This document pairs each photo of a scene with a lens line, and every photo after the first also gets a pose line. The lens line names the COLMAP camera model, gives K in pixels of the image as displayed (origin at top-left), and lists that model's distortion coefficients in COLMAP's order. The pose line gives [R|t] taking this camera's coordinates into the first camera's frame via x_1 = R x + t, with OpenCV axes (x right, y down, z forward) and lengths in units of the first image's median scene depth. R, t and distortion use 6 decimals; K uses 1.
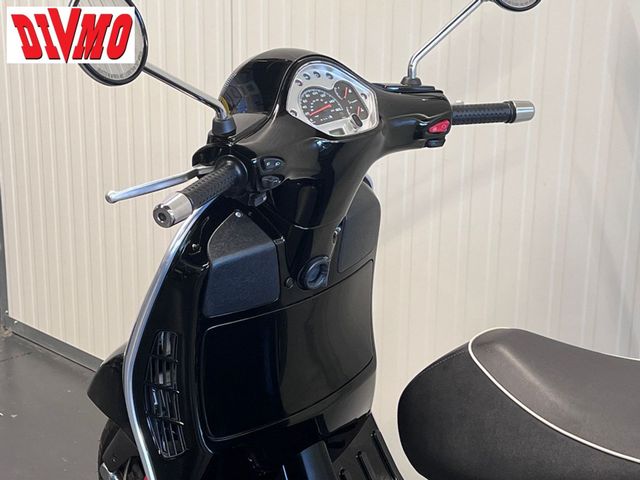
lens RADIAL K [[1172.4, 0, 320.8], [0, 1172.4, 240.4], [0, 0, 1]] dist [0.057470, 0.000000]
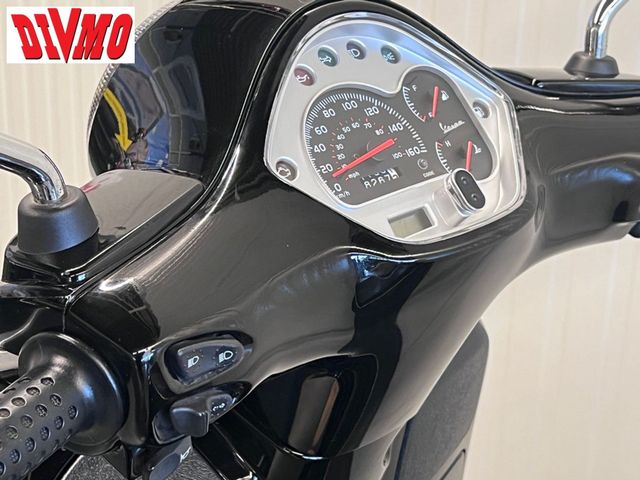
lens RADIAL K [[1172.4, 0, 319.3], [0, 1172.4, 237.8], [0, 0, 1]] dist [0.057470, 0.000000]
pose [[0.999527, 0.025872, -0.016620, -0.007256], [-0.024718, 0.997497, 0.066244, -0.108873], [0.018293, -0.065802, 0.997665, 0.643493]]
